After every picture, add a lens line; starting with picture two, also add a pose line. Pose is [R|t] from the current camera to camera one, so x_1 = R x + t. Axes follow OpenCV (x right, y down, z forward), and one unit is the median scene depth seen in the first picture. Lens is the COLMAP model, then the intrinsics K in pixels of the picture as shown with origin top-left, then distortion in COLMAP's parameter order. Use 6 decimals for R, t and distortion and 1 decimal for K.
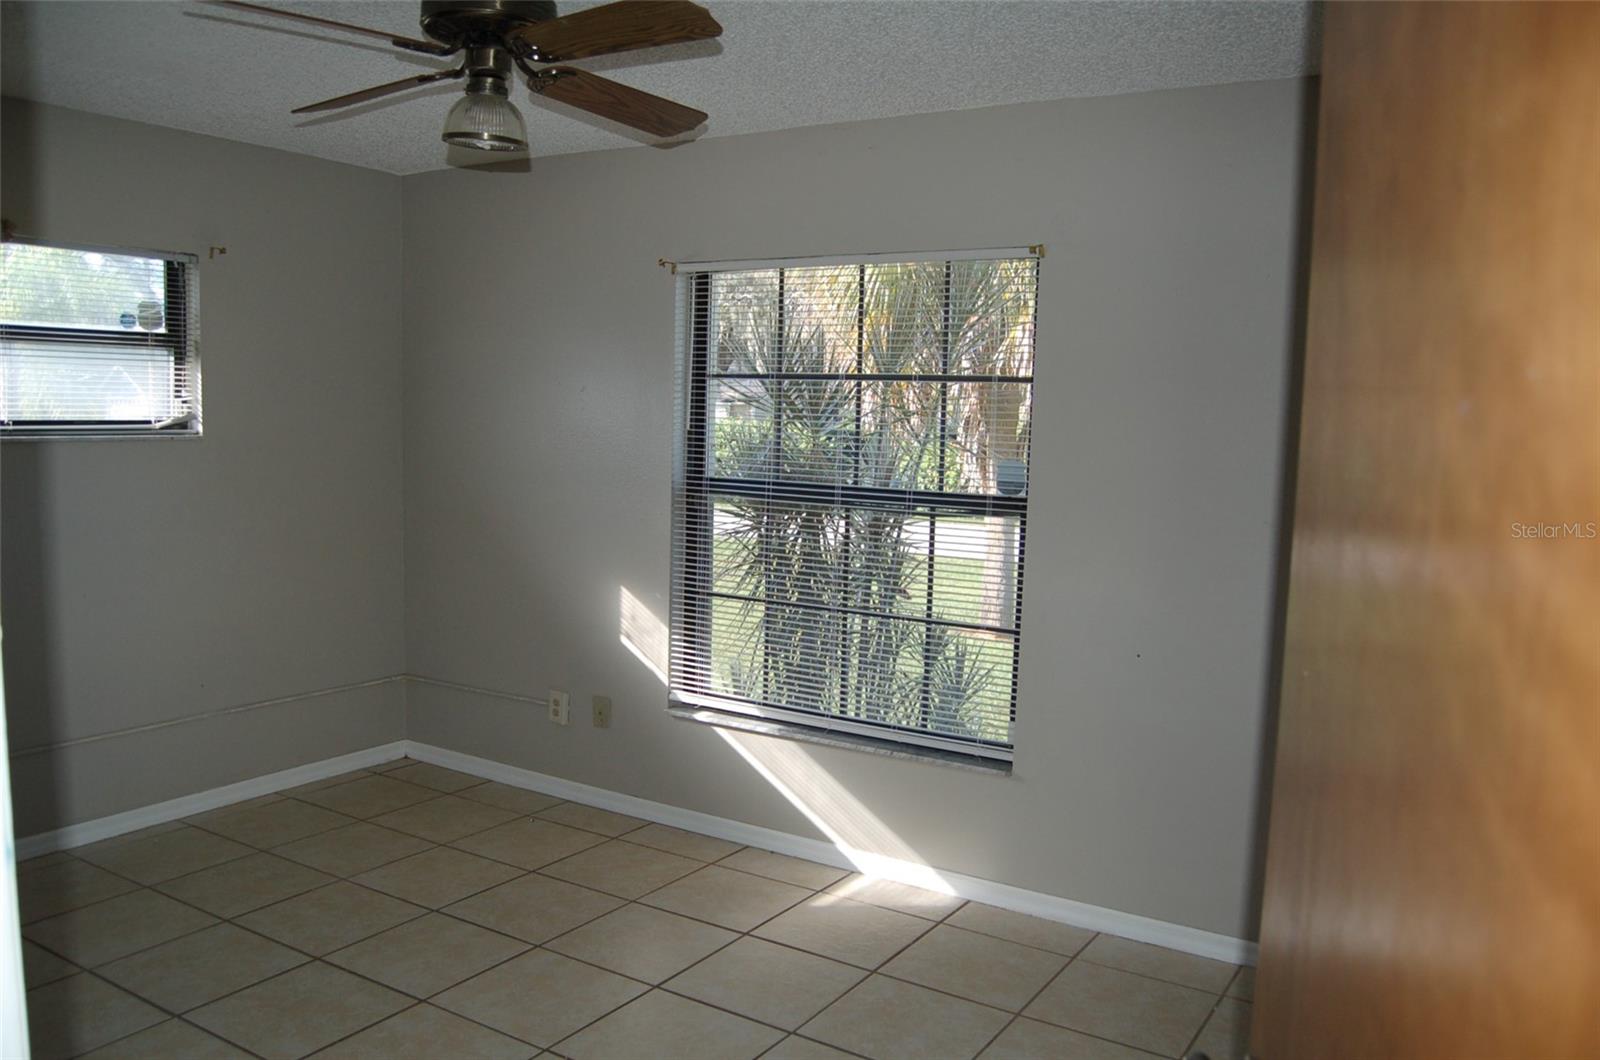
lens RADIAL K [[1254.8, 0, 790.3], [0, 1254.8, 558.7], [0, 0, 1]] dist [-0.100394, 0.047203]
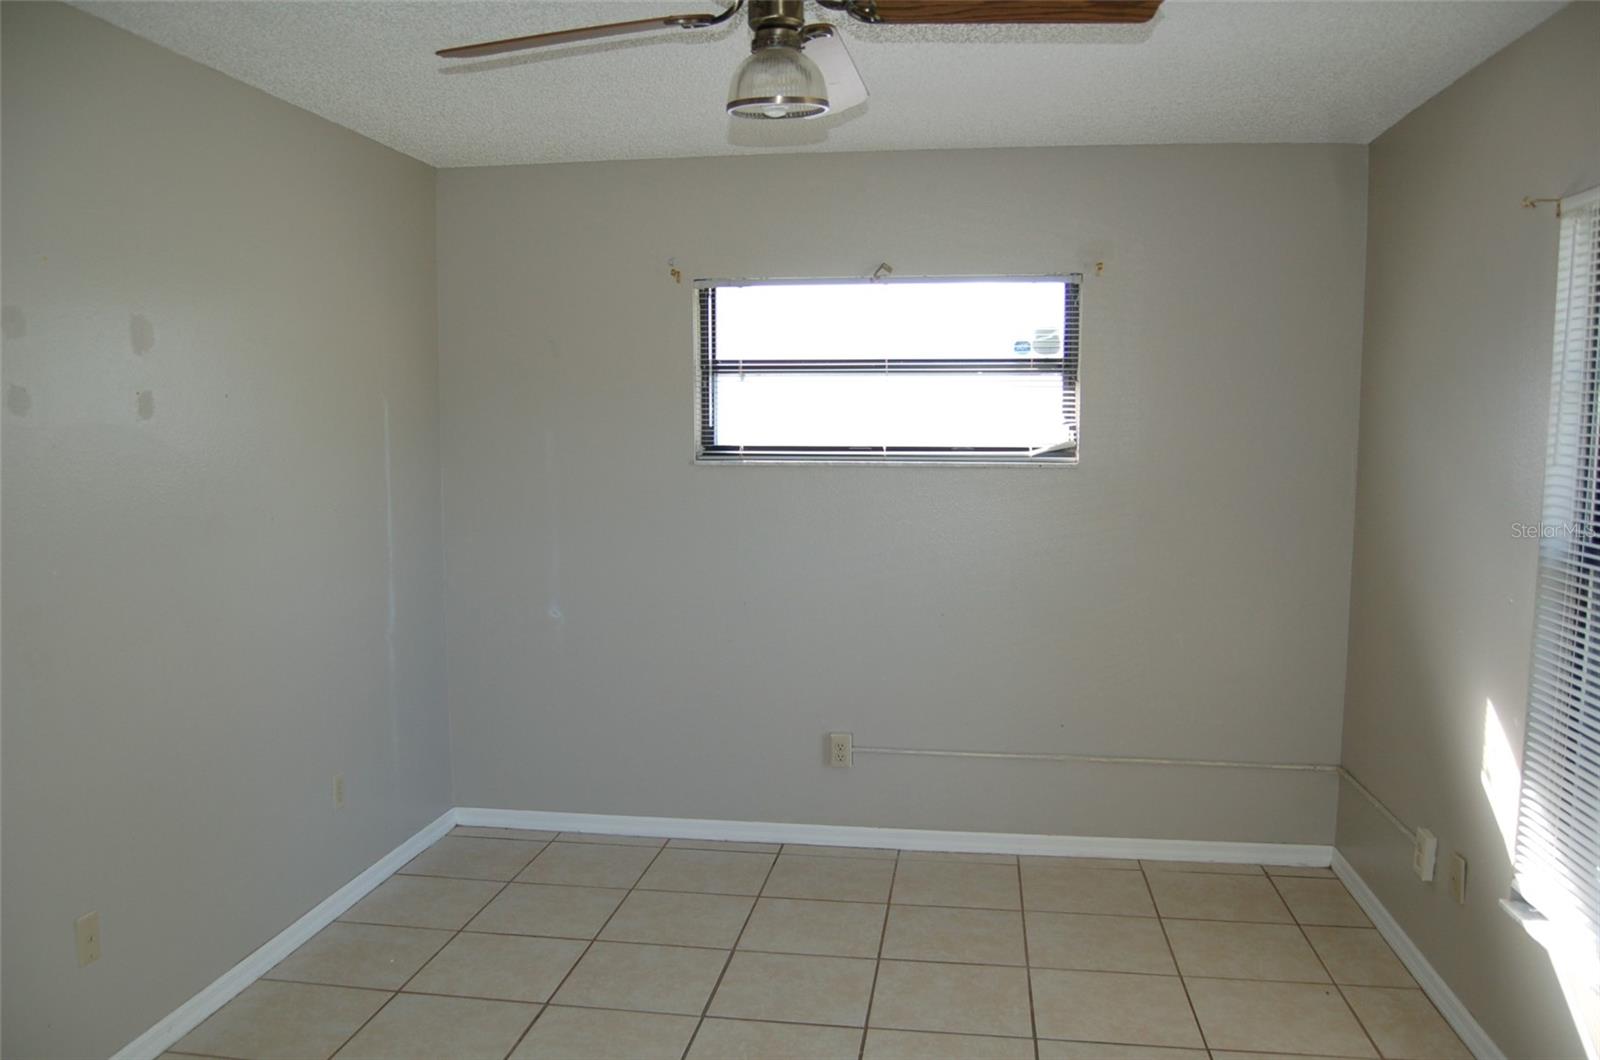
lens RADIAL K [[1254.8, 0, 790.3], [0, 1254.8, 558.7], [0, 0, 1]] dist [-0.100394, 0.047203]
pose [[0.395145, 0.073358, -0.915685, 0.323629], [-0.097873, 0.994495, 0.037436, -0.042162], [0.913390, 0.074828, 0.400149, 0.422787]]
